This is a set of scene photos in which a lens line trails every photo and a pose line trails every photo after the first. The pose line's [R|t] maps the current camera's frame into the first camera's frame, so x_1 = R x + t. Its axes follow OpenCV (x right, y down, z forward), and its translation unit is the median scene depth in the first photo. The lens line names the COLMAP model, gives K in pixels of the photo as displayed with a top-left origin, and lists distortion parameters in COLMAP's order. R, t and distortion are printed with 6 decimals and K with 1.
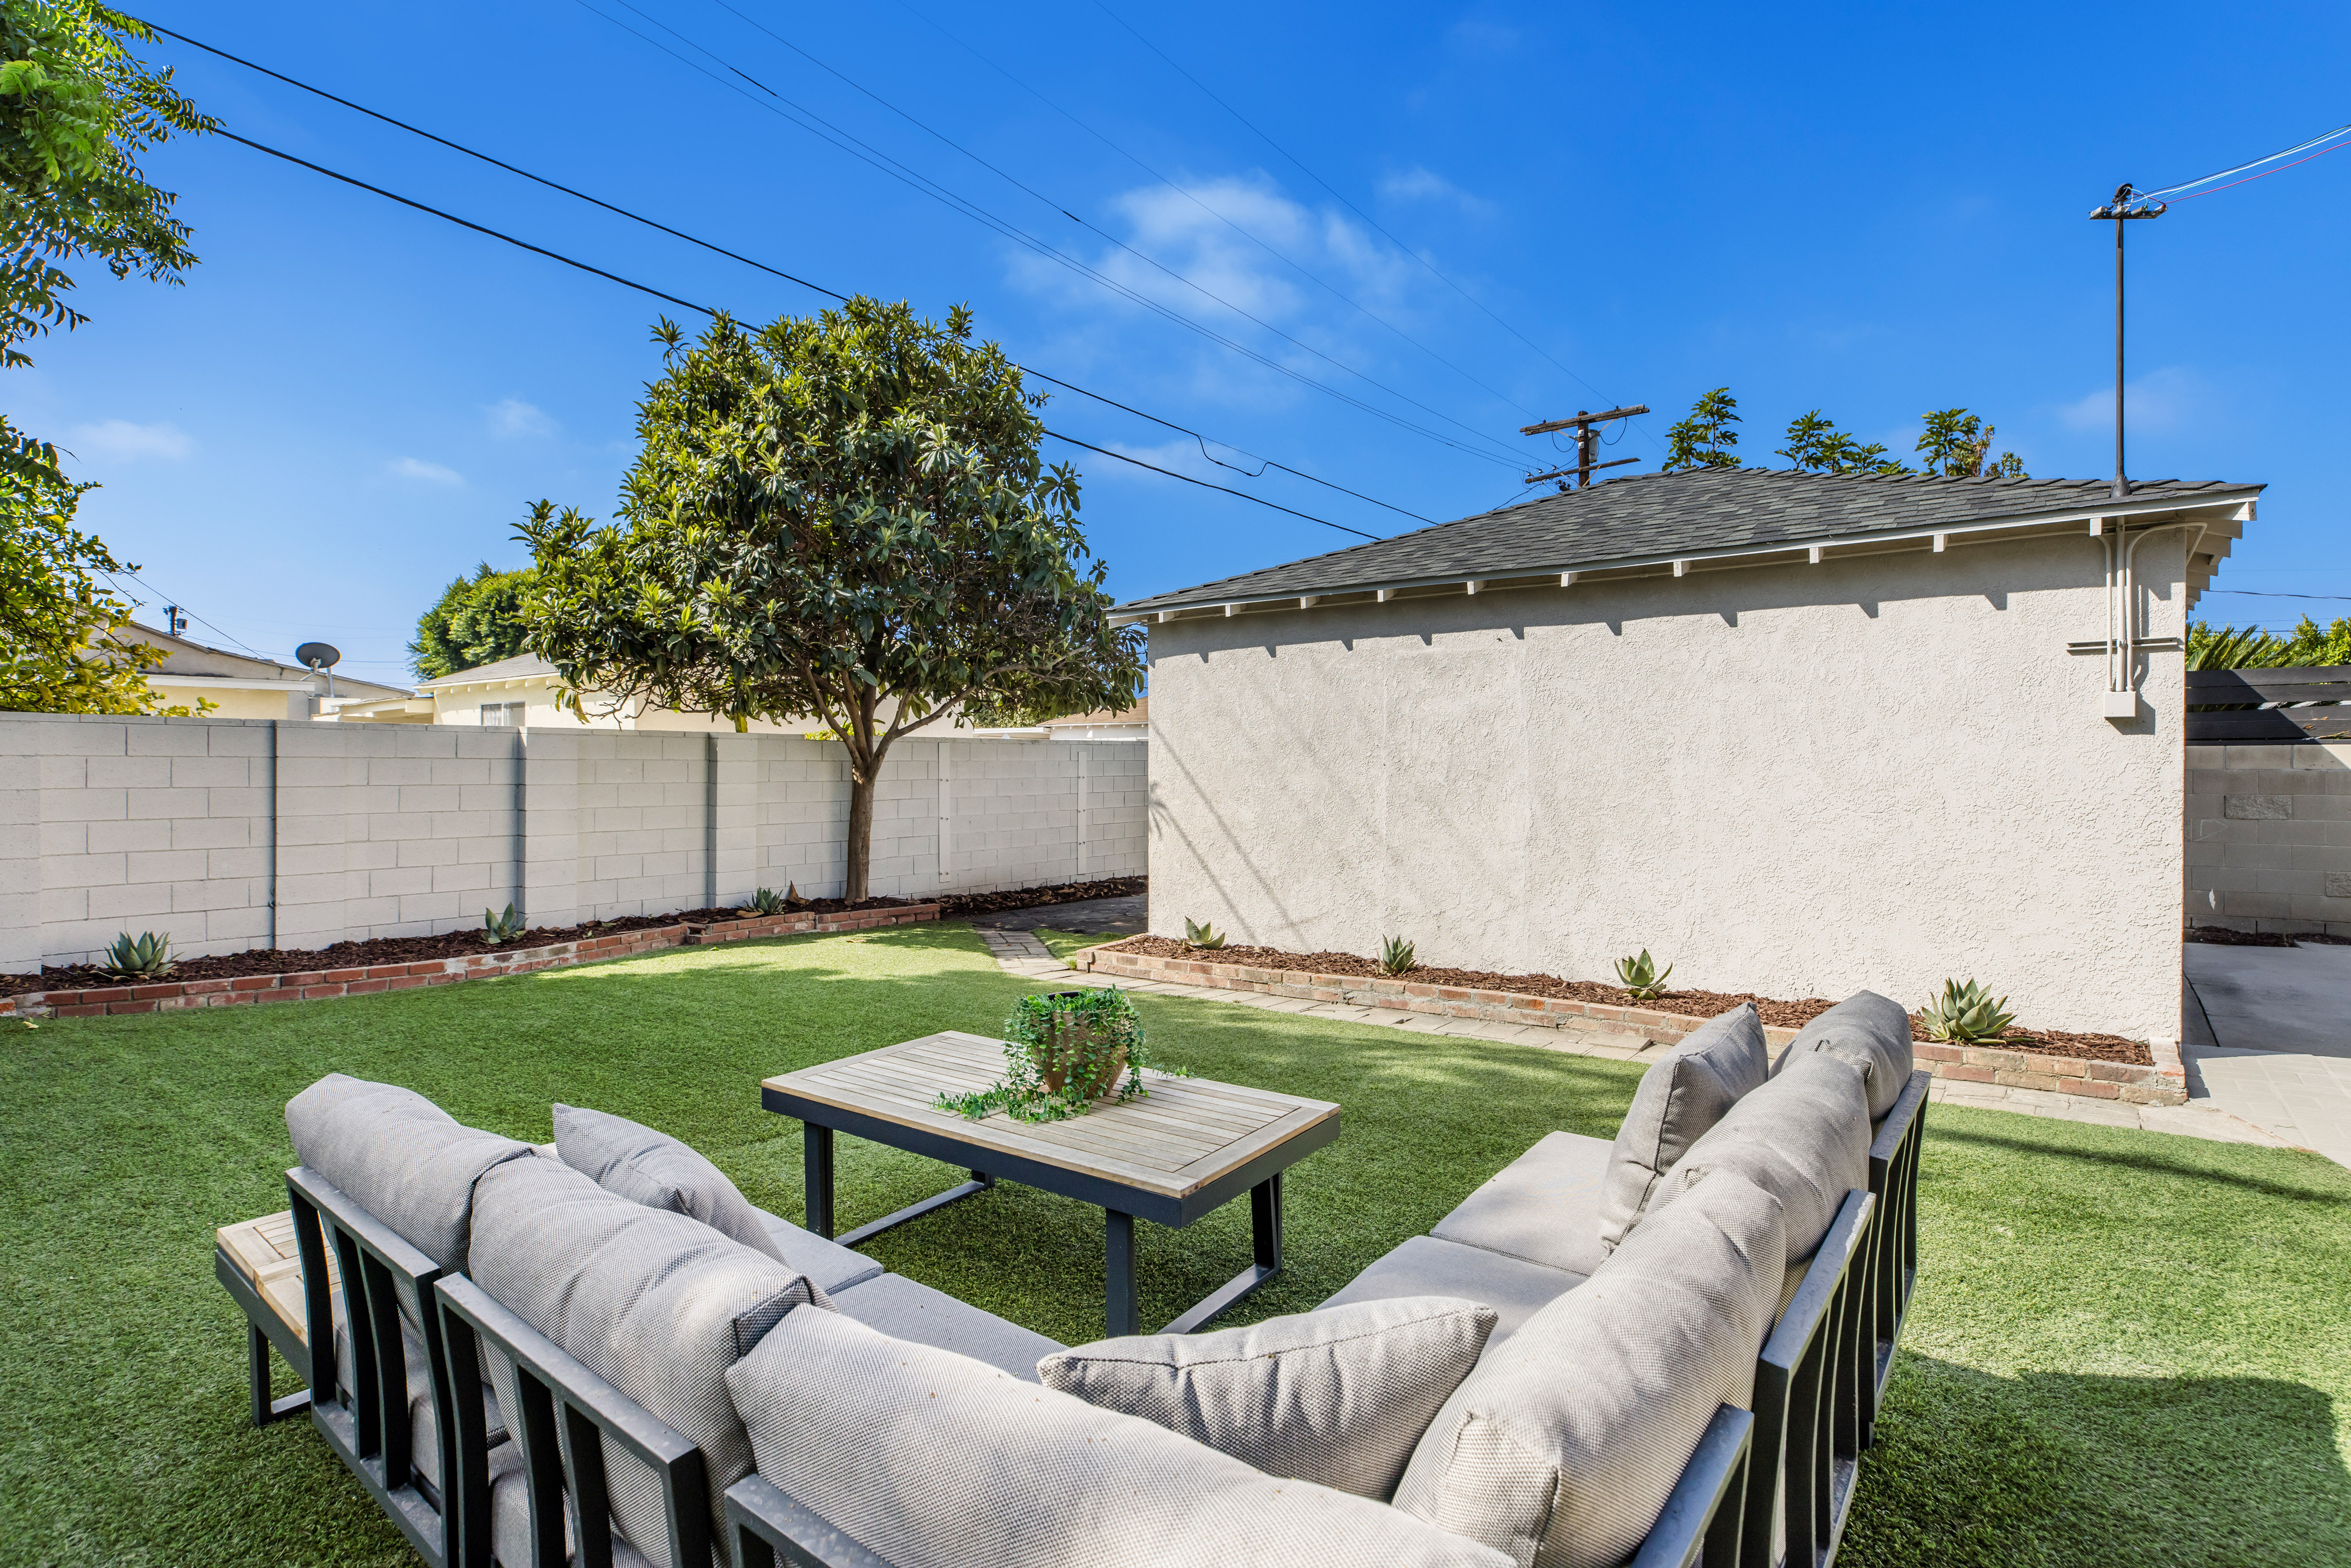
lens RADIAL K [[1159.1, 0, 1210.5], [0, 1159.1, 788.7], [0, 0, 1]] dist [-0.002065, -0.000291]
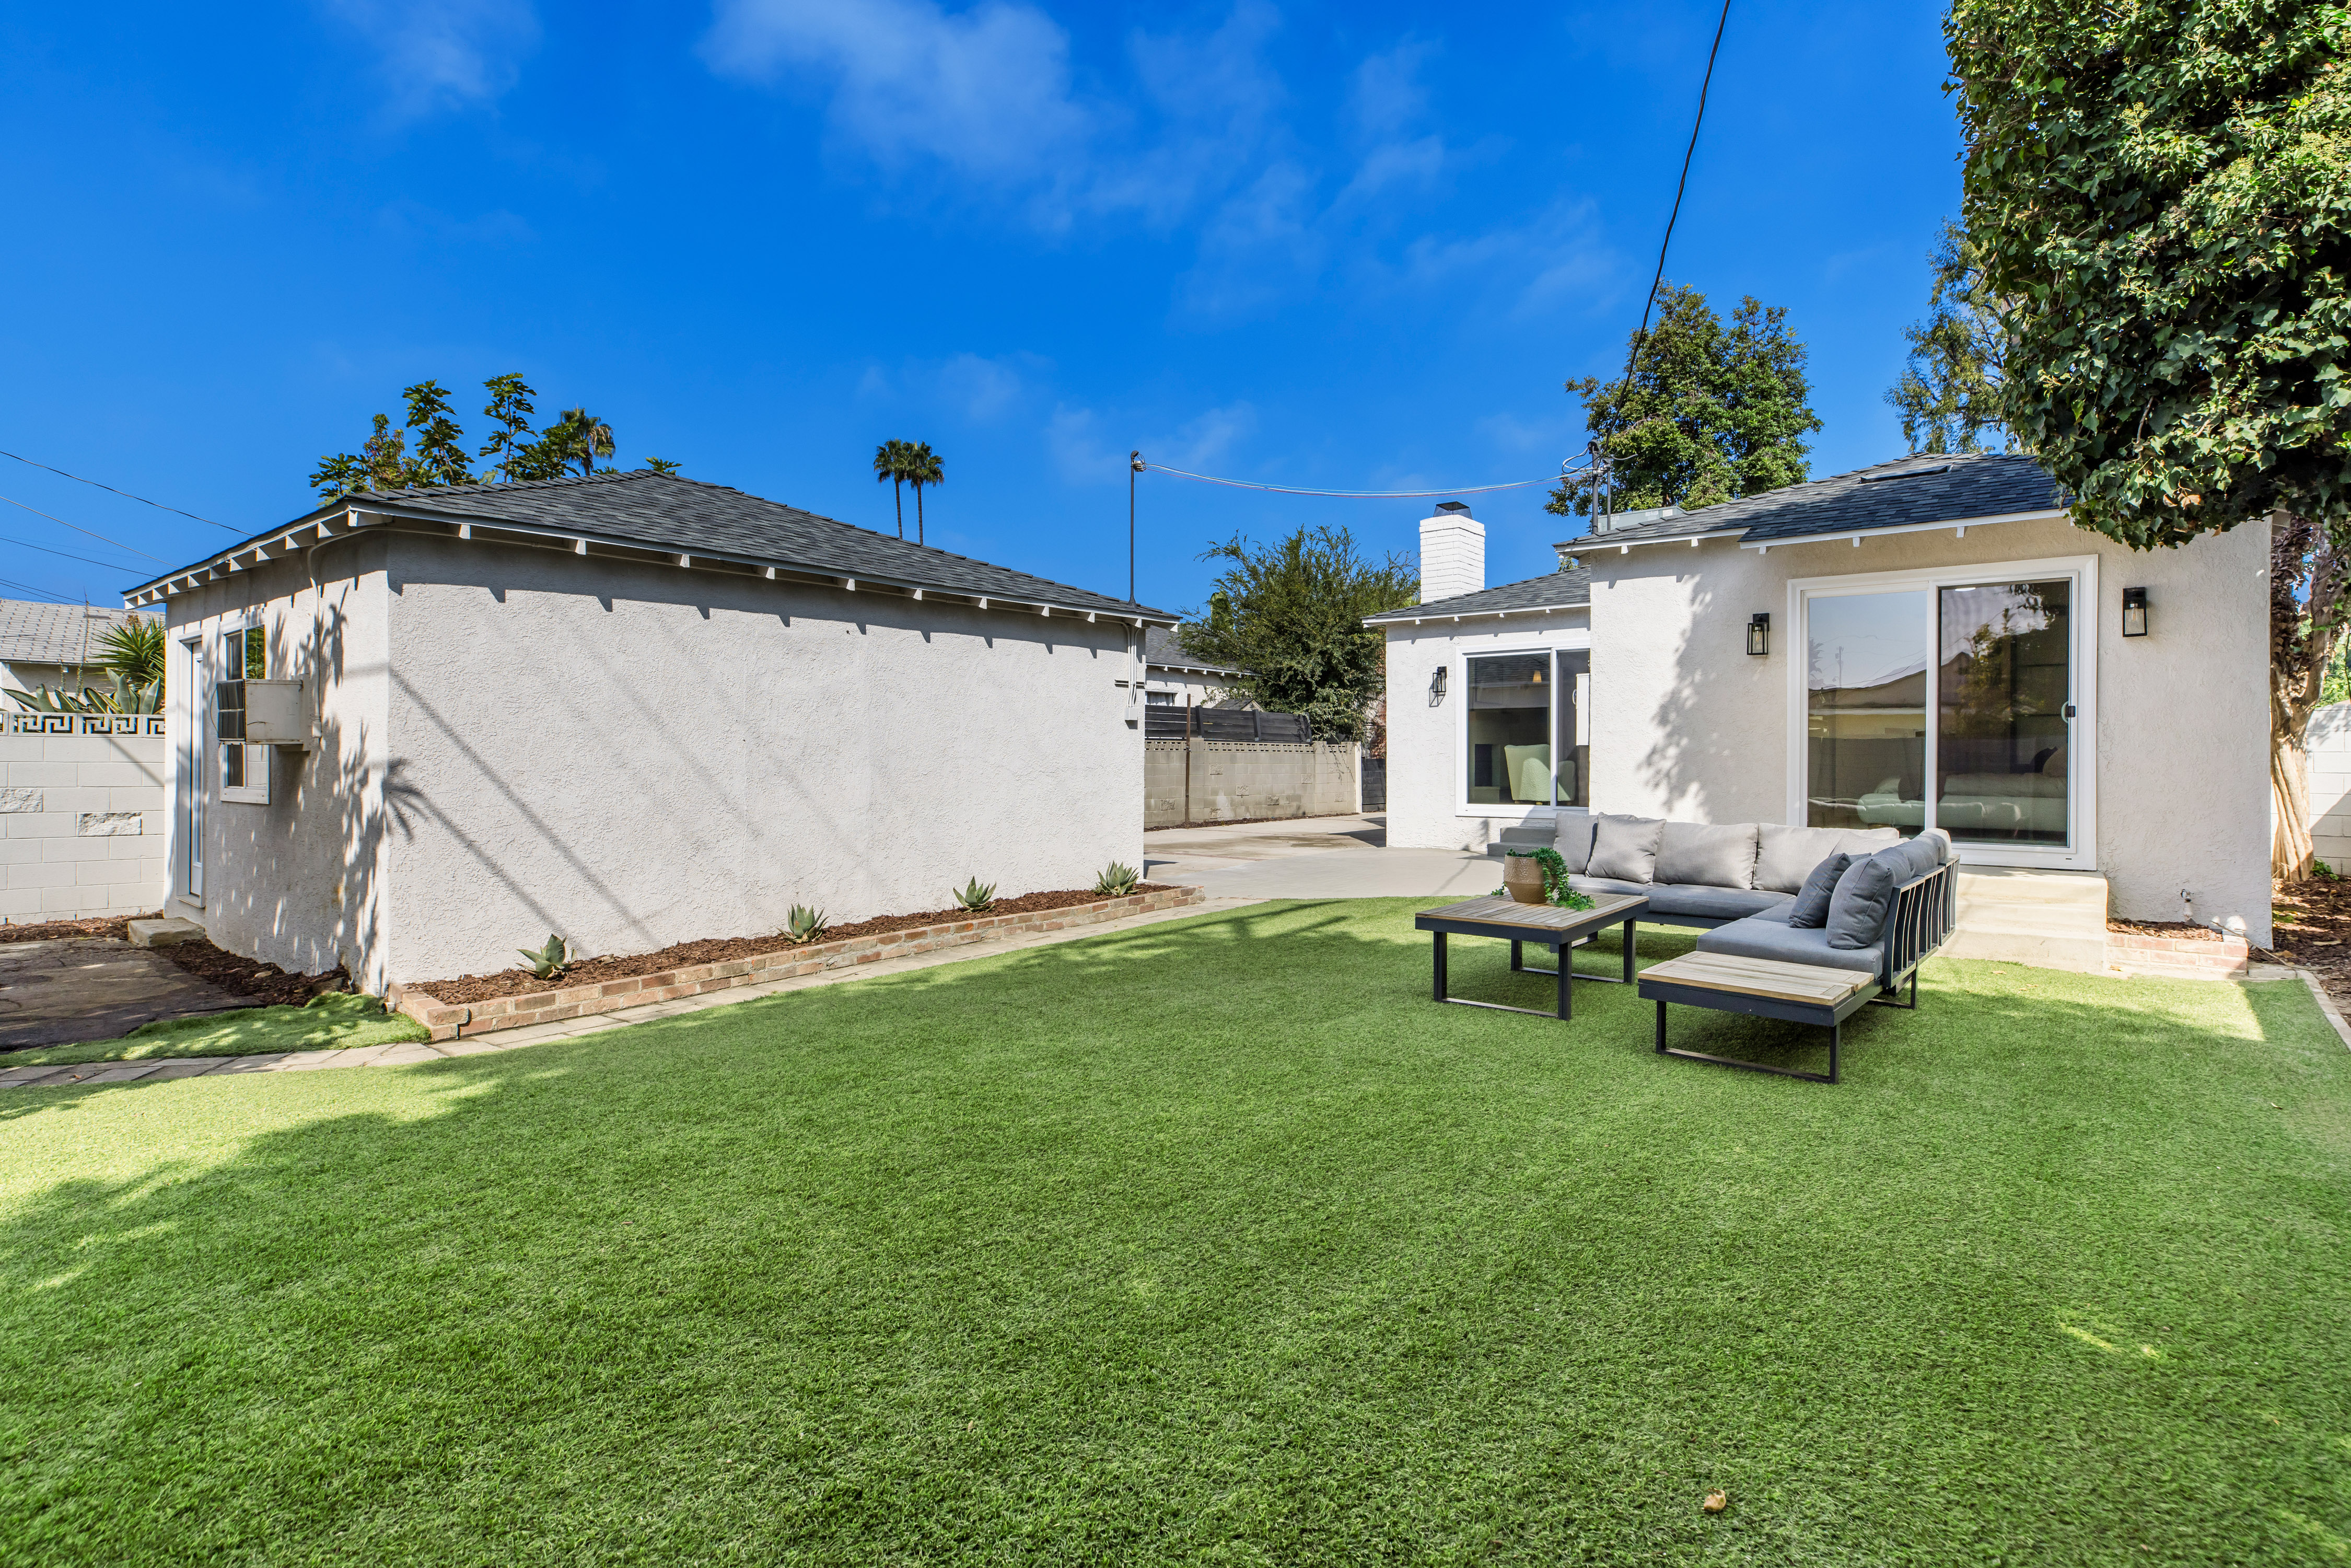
lens RADIAL K [[1159.1, 0, 1210.5], [0, 1159.1, 788.7], [0, 0, 1]] dist [-0.002065, -0.000291]
pose [[0.024295, -0.032746, 0.999168, -0.801782], [0.013360, 0.999385, 0.032428, -0.005660], [-0.999616, 0.012561, 0.024718, 0.554709]]
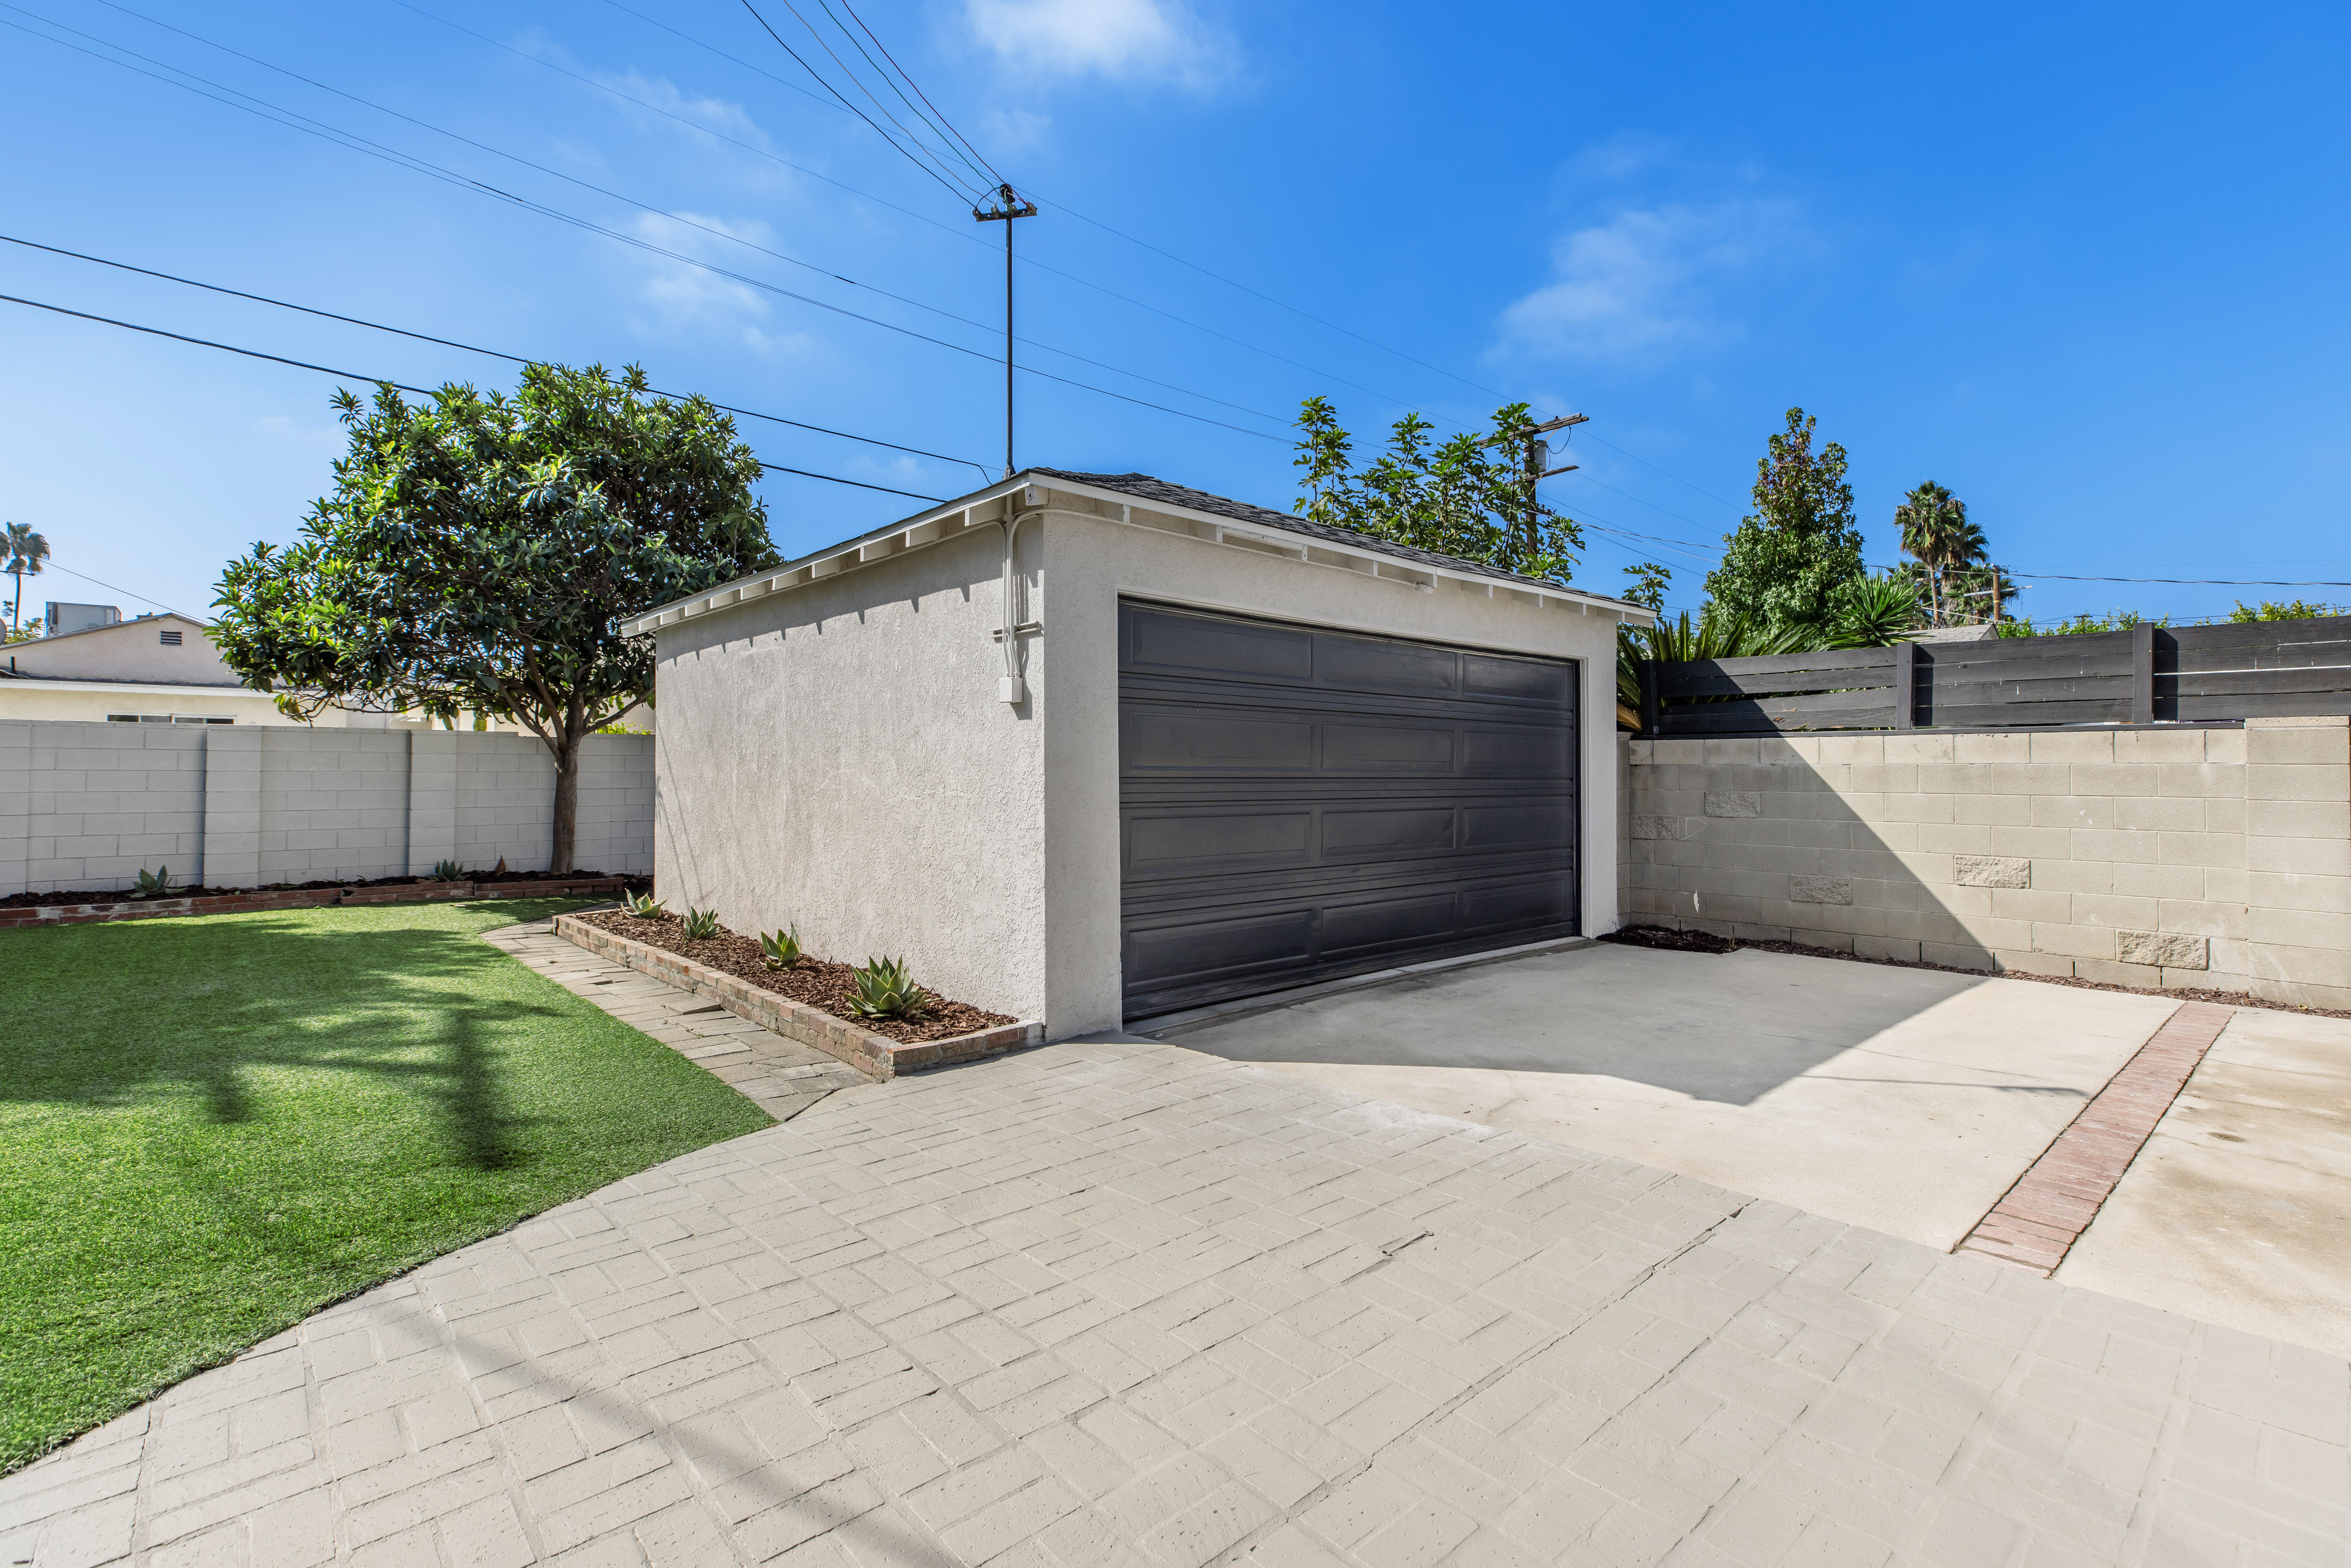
lens RADIAL K [[1066.3, 0, 1193.0], [0, 1066.3, 761.2], [0, 0, 1]] dist [0.009032, 0.000385]
pose [[0.982964, 0.003565, -0.183764, 0.756217], [-0.008546, 0.999617, -0.026321, 0.008928], [0.183600, 0.027443, 0.982618, 0.073483]]
